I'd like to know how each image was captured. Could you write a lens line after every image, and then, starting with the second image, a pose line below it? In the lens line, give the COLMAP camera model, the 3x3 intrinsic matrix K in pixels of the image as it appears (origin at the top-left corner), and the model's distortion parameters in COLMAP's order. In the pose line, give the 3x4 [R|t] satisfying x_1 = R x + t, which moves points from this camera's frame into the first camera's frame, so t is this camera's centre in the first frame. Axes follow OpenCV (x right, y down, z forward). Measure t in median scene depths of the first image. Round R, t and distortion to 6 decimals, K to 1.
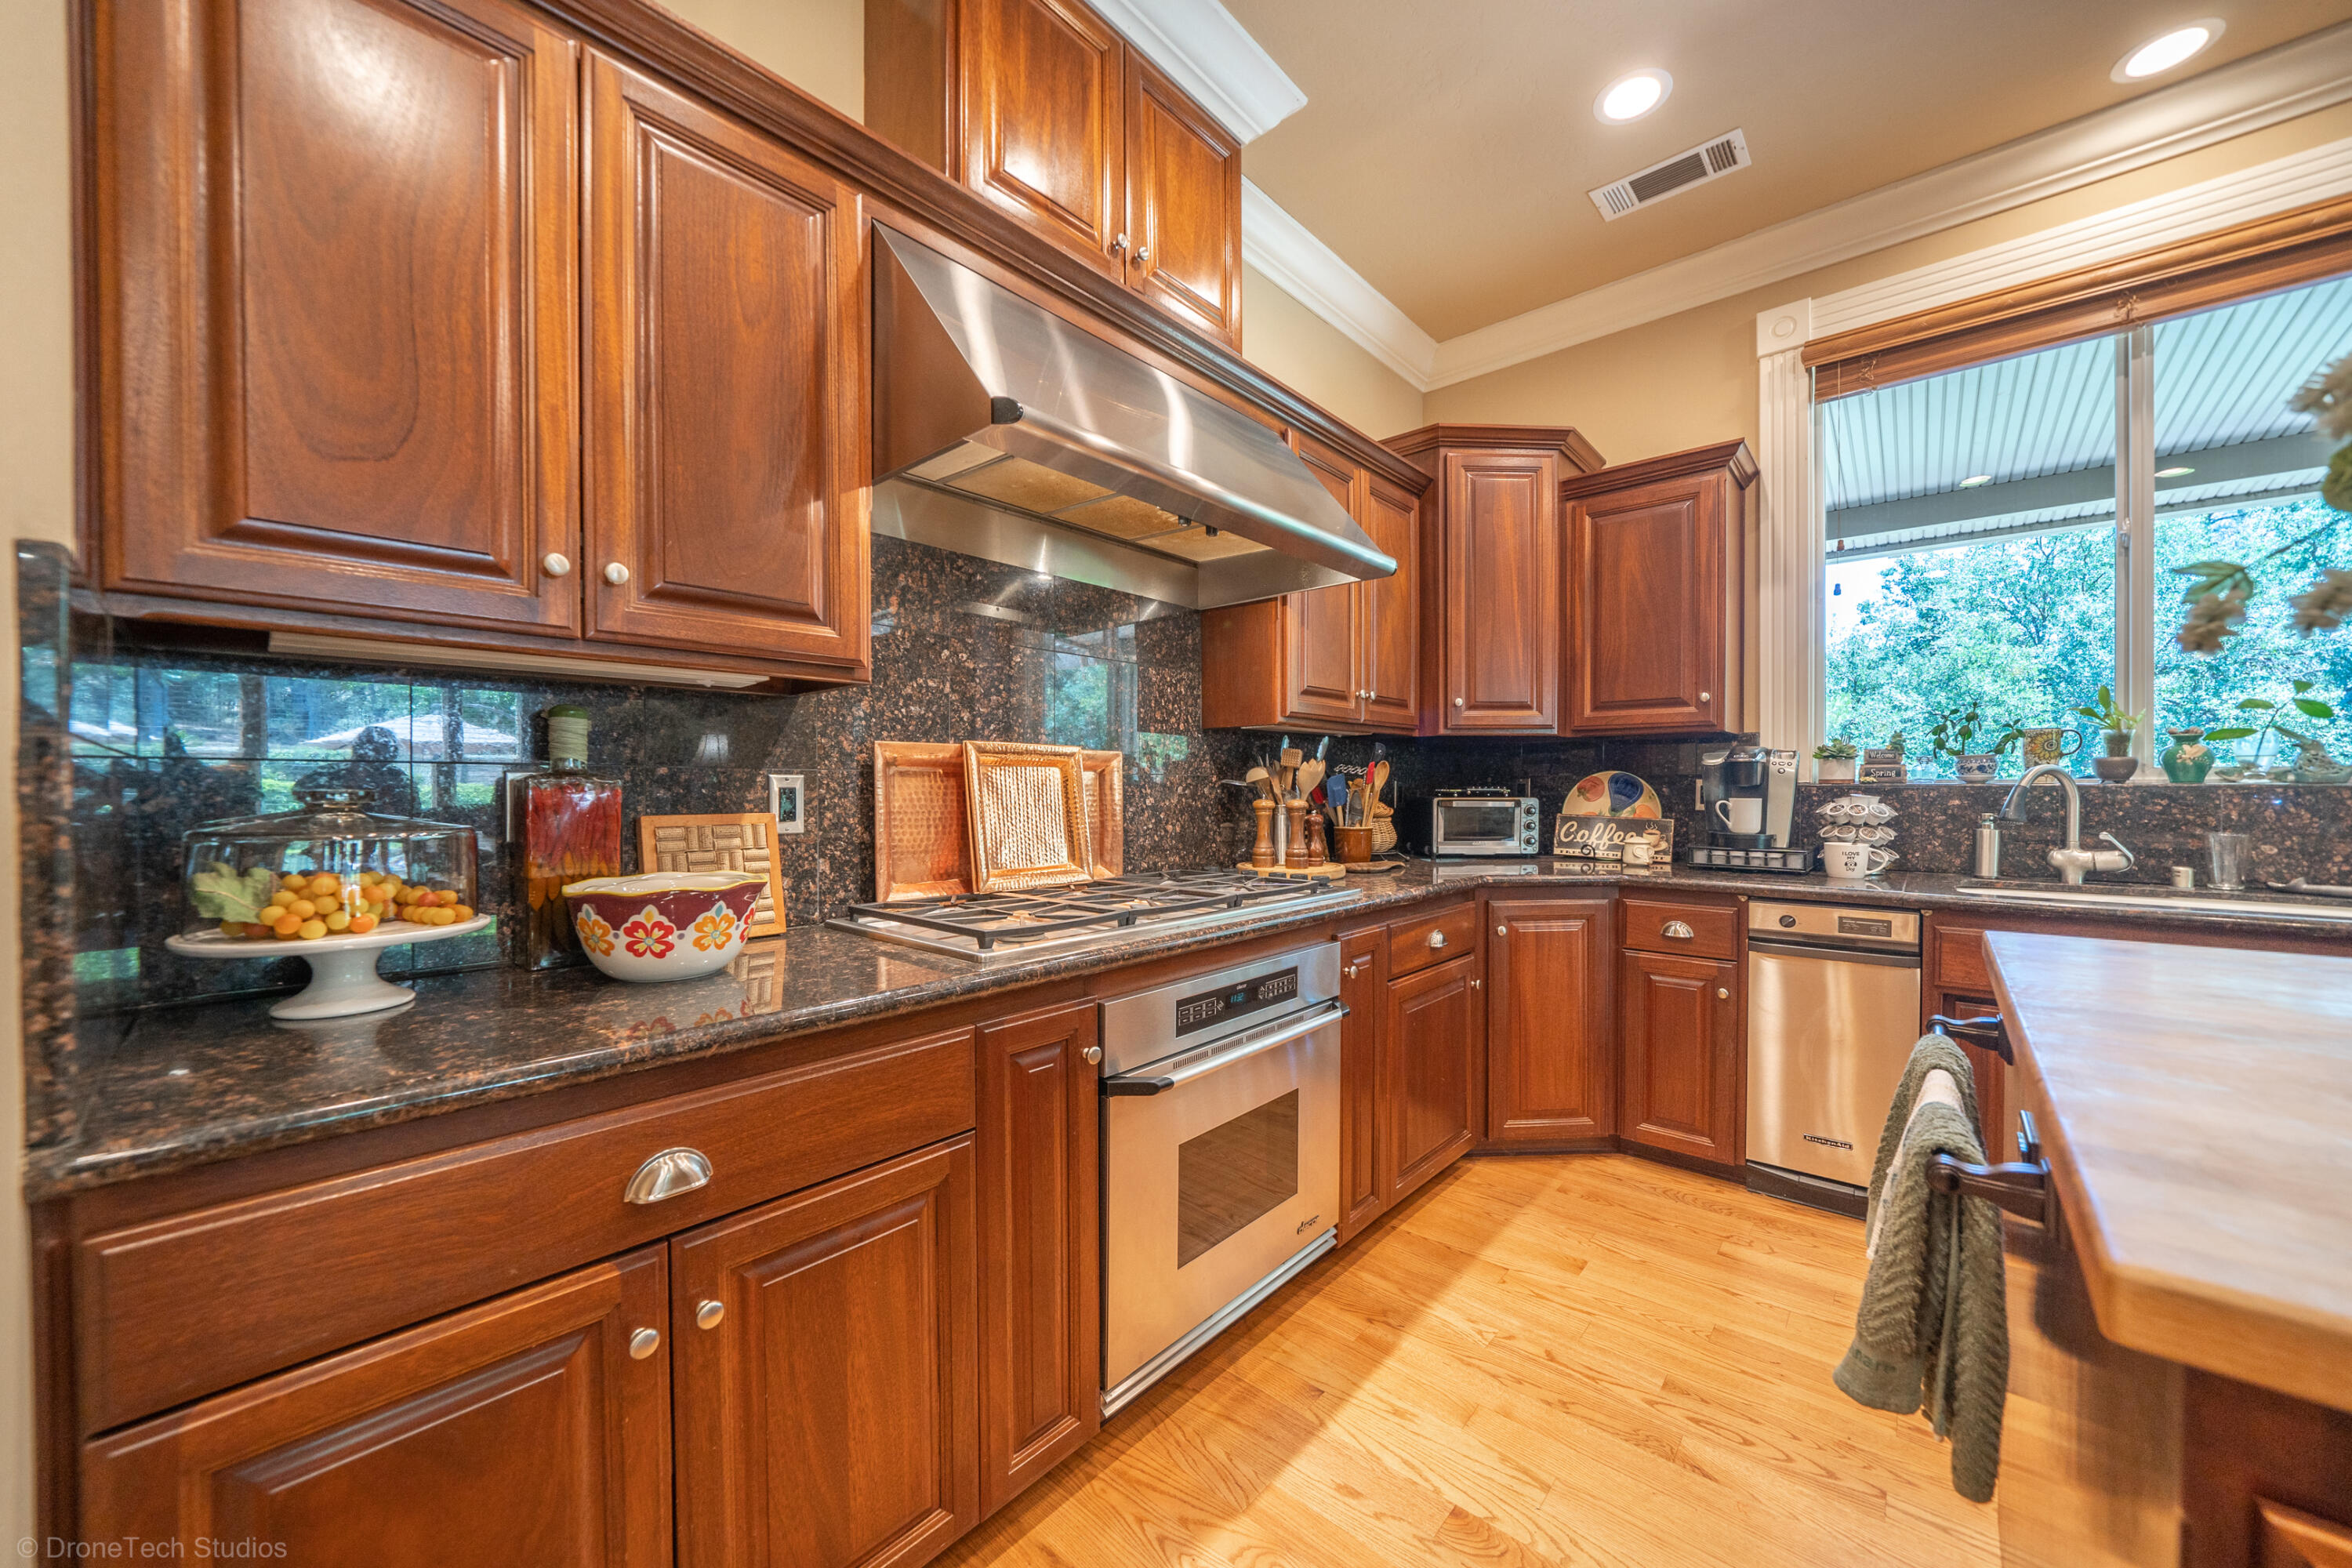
lens RADIAL K [[862.0, 0, 1180.0], [0, 862.0, 796.1], [0, 0, 1]] dist [-0.000048, 0.000023]
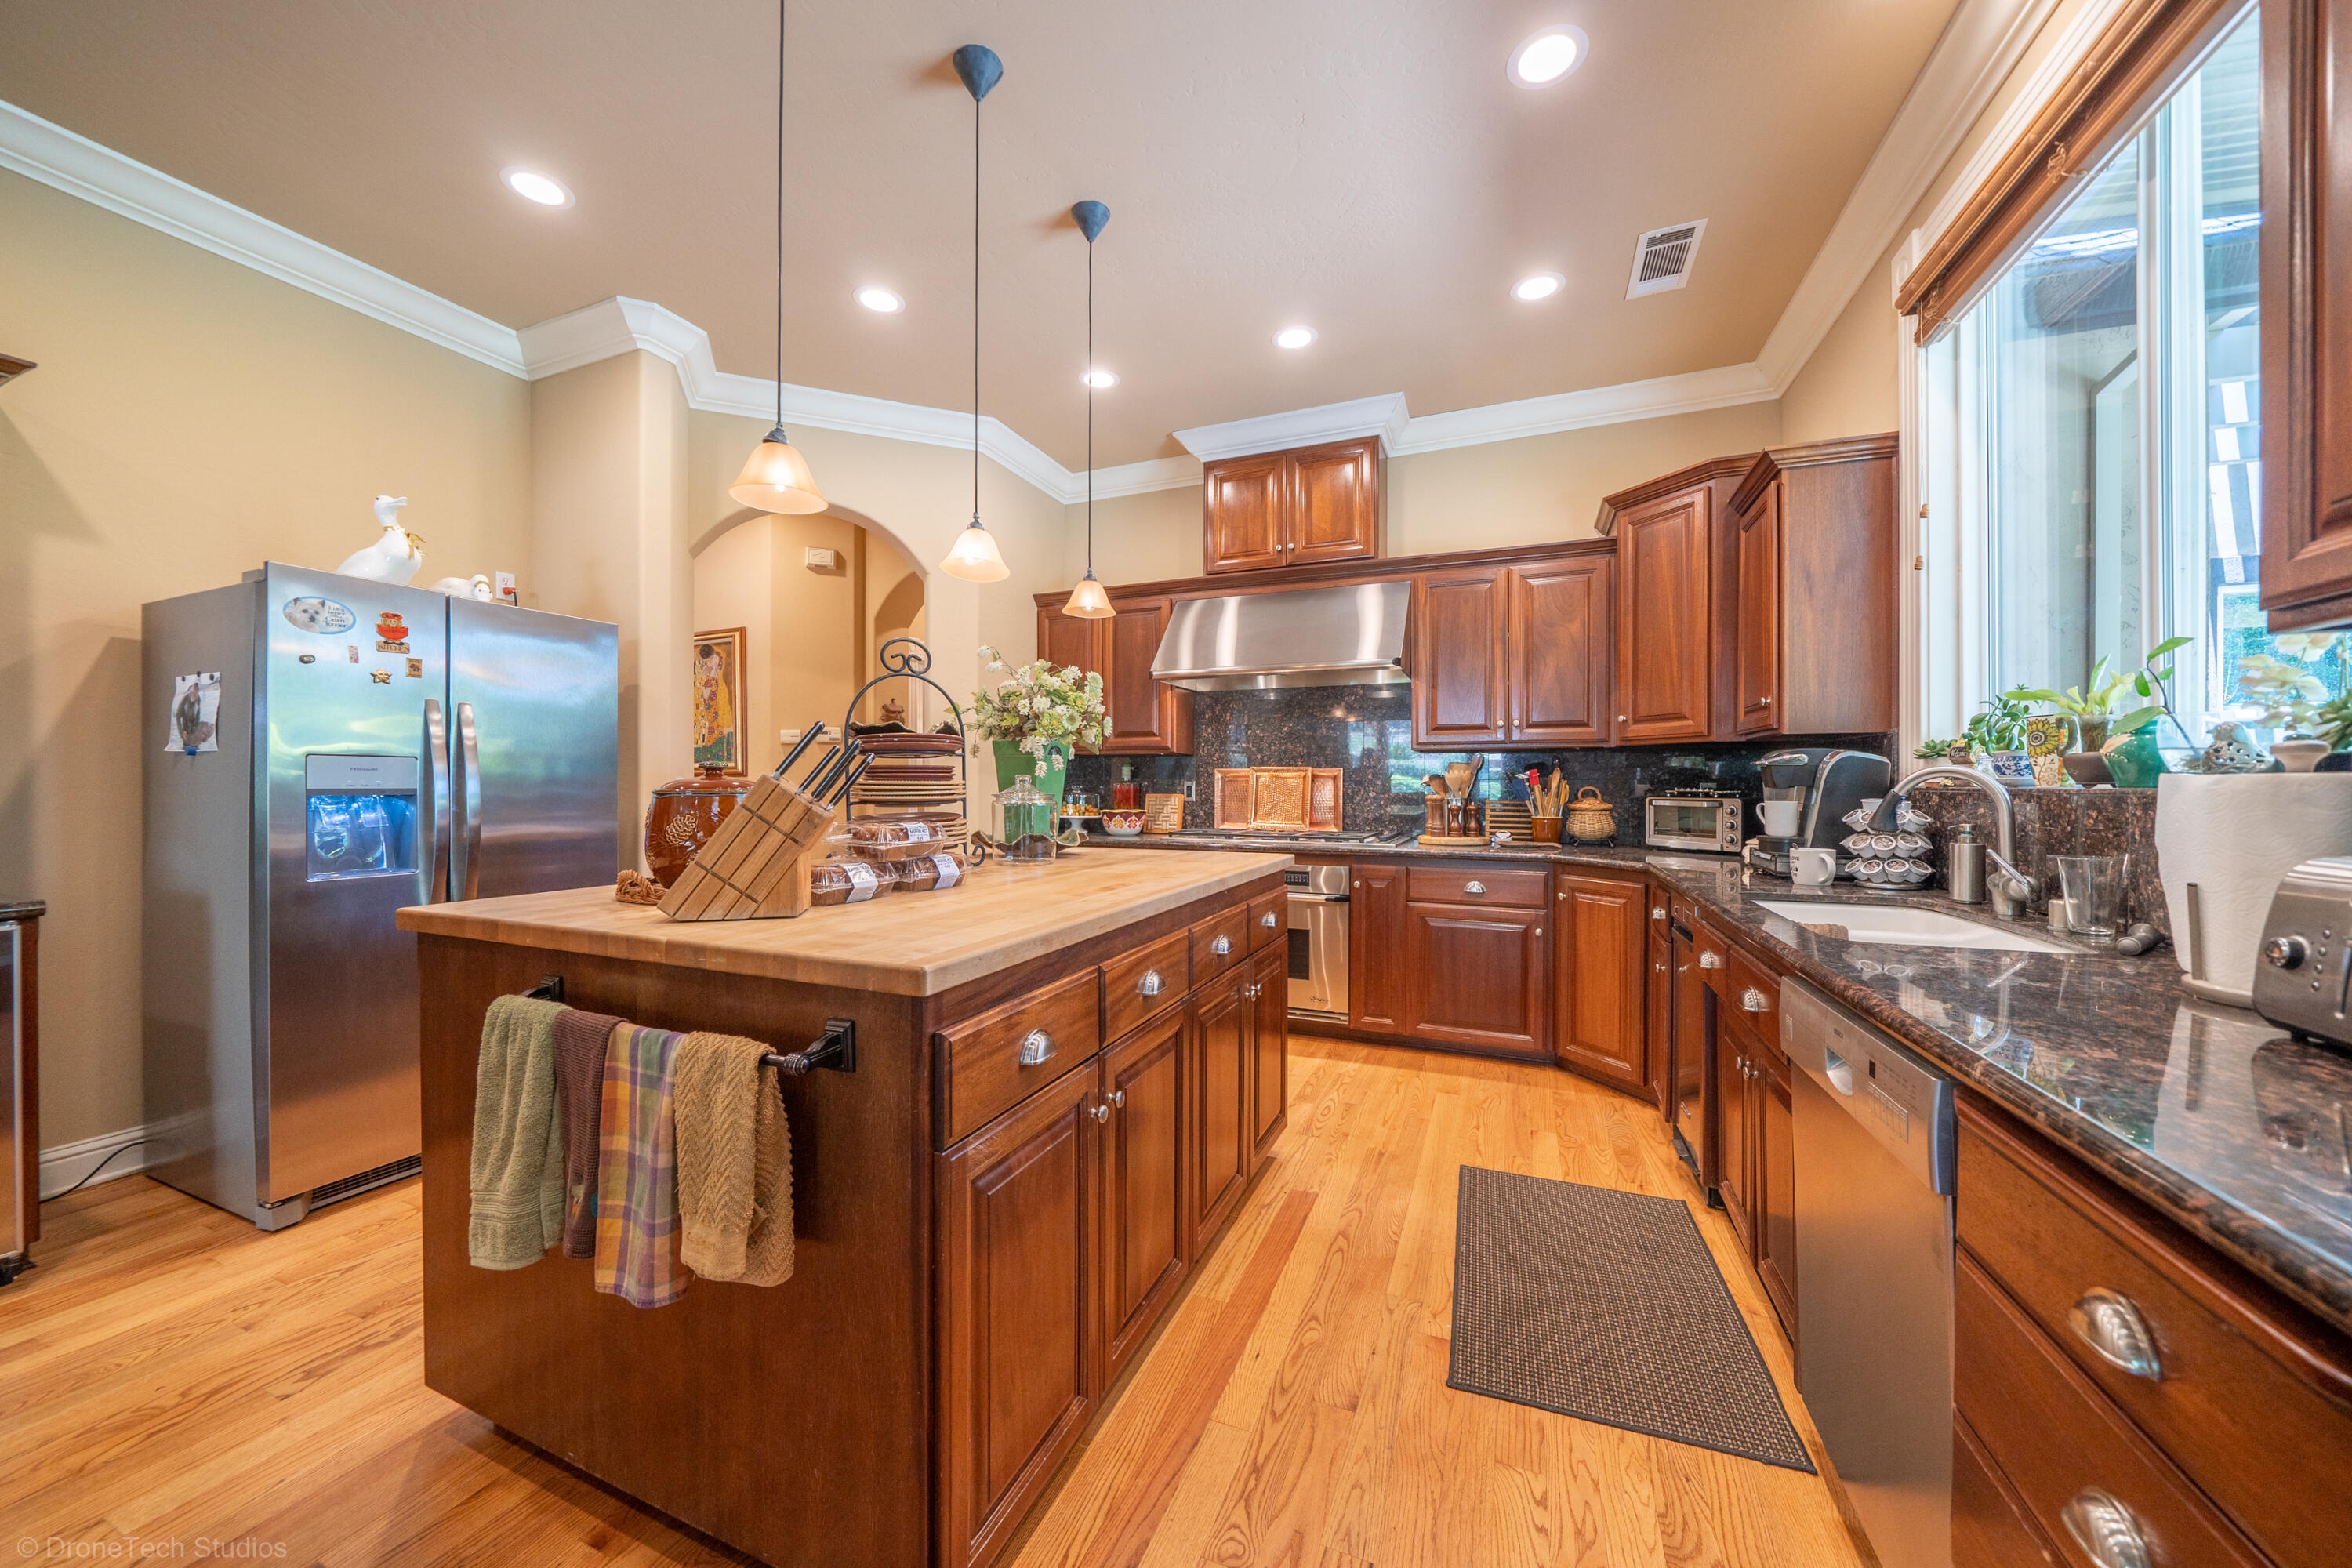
lens RADIAL K [[814.2, 0, 1174.1], [0, 814.2, 784.9], [0, 0, 1]] dist [0.000307, 0.000003]
pose [[0.312419, 0.001388, -0.949943, 1.377813], [-0.016613, 0.999854, -0.004002, -0.000023], [0.949799, 0.017032, 0.312396, 0.045090]]
